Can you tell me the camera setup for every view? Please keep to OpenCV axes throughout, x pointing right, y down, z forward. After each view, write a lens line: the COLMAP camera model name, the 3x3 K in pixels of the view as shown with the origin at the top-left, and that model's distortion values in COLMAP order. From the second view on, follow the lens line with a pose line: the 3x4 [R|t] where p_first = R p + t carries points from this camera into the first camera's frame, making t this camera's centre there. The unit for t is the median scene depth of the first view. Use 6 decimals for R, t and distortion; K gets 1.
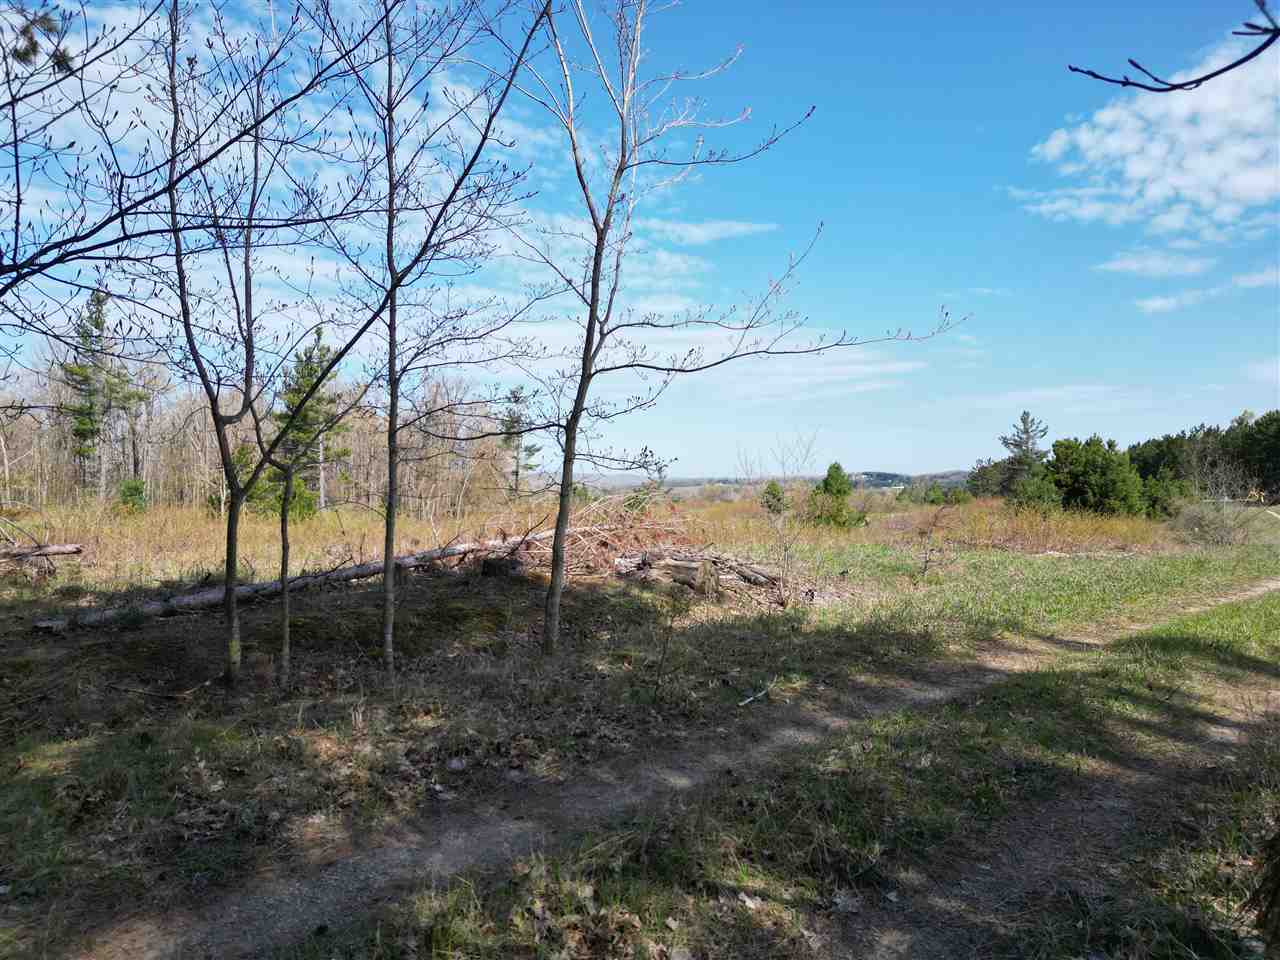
lens RADIAL K [[890.5, 0, 641.5], [0, 890.5, 478.6], [0, 0, 1]] dist [0.059610, -0.039597]
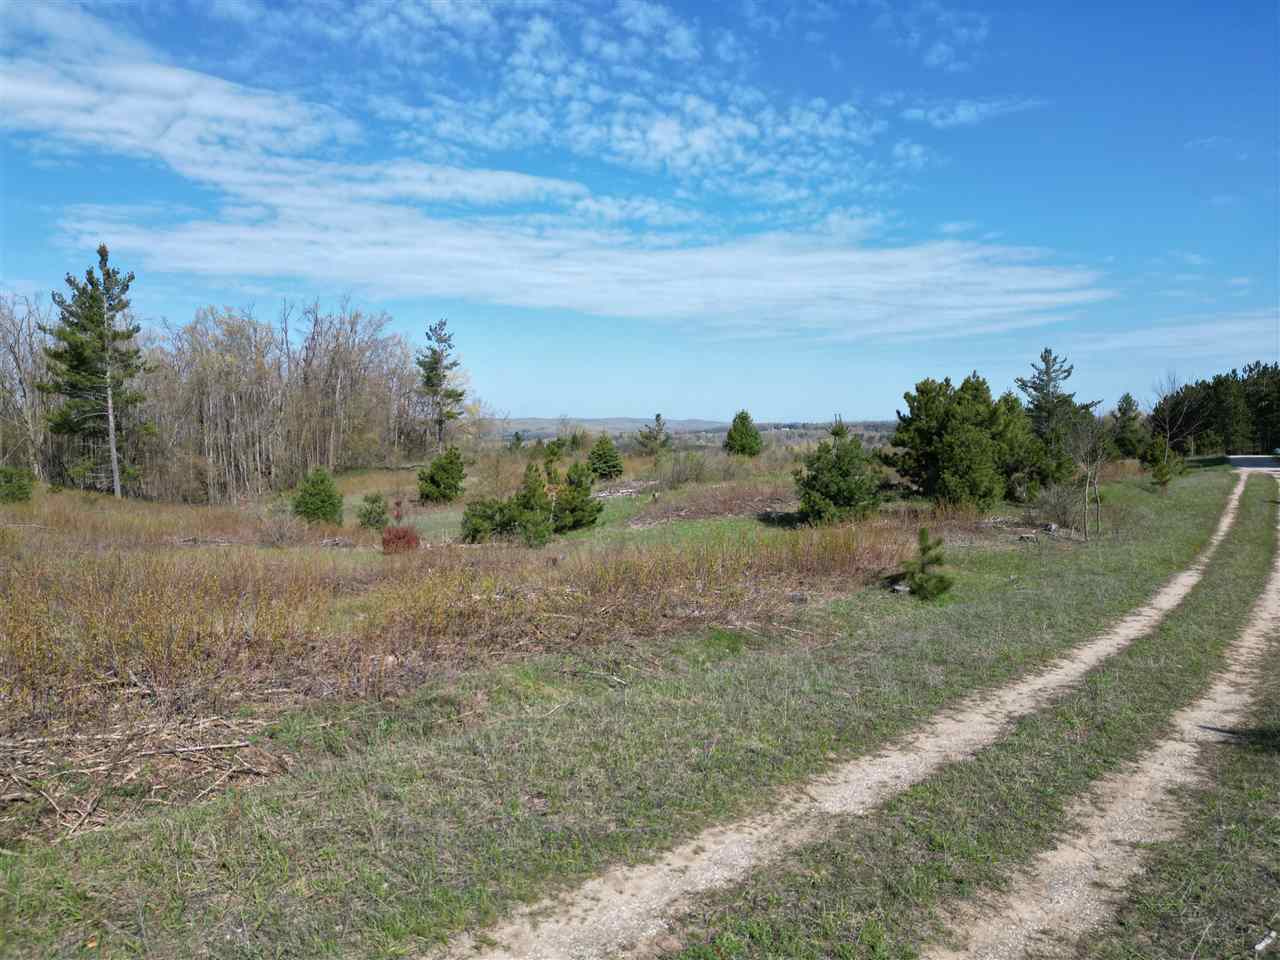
lens RADIAL K [[890.5, 0, 642.6], [0, 890.5, 479.2], [0, 0, 1]] dist [0.059610, -0.039597]
pose [[0.996397, 0.007411, -0.084483, 0.195977], [-0.002063, 0.997998, 0.063211, -0.007215], [0.084782, -0.062809, 0.994418, 0.187850]]
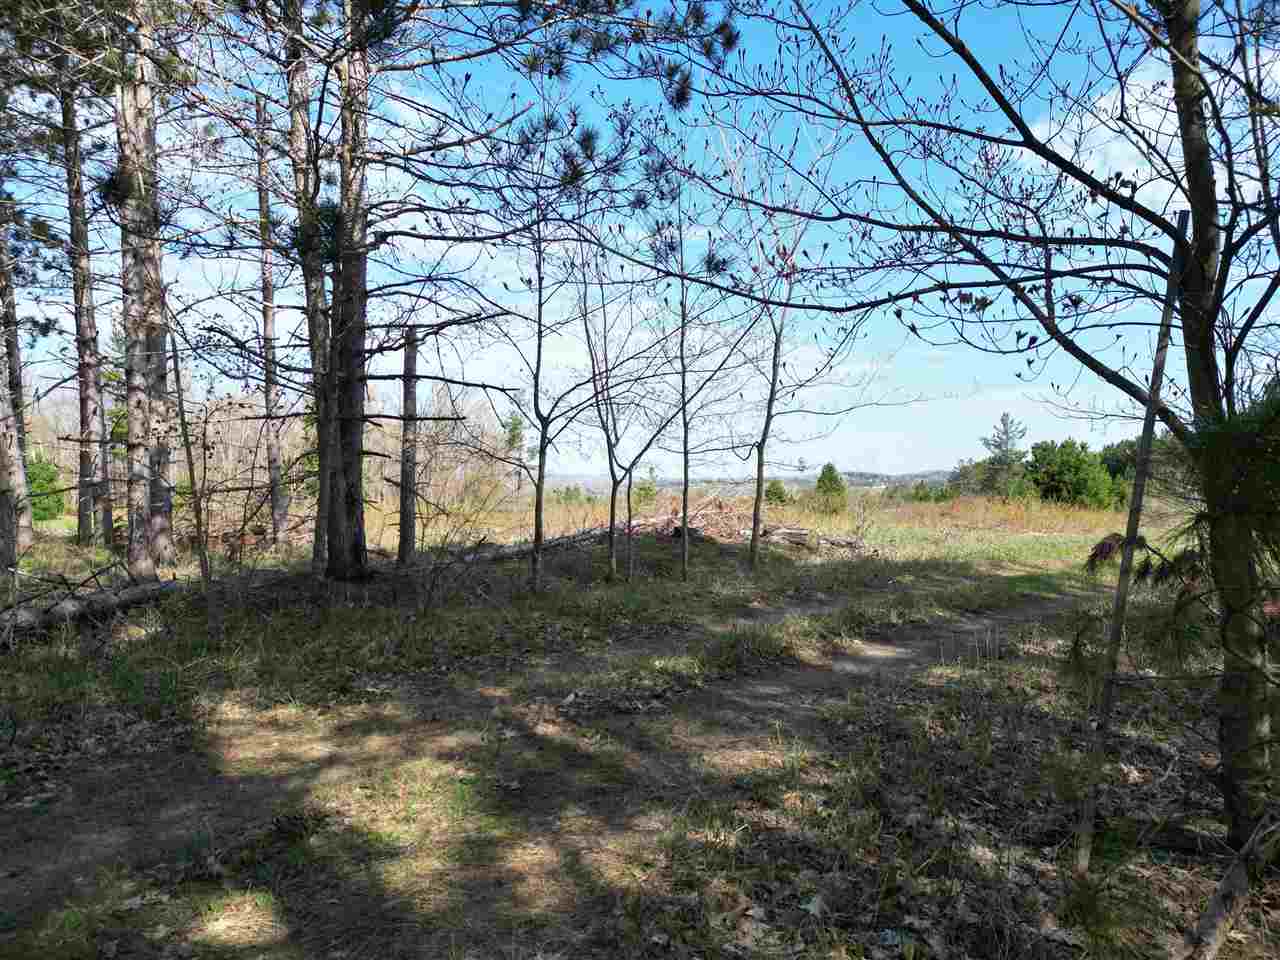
lens RADIAL K [[890.5, 0, 637.1], [0, 890.5, 482.3], [0, 0, 1]] dist [0.059610, -0.039597]
pose [[0.999871, -0.001234, 0.016027, -0.026995], [0.001164, 0.999990, 0.004318, 0.000411], [-0.016032, -0.004299, 0.999862, -0.057473]]
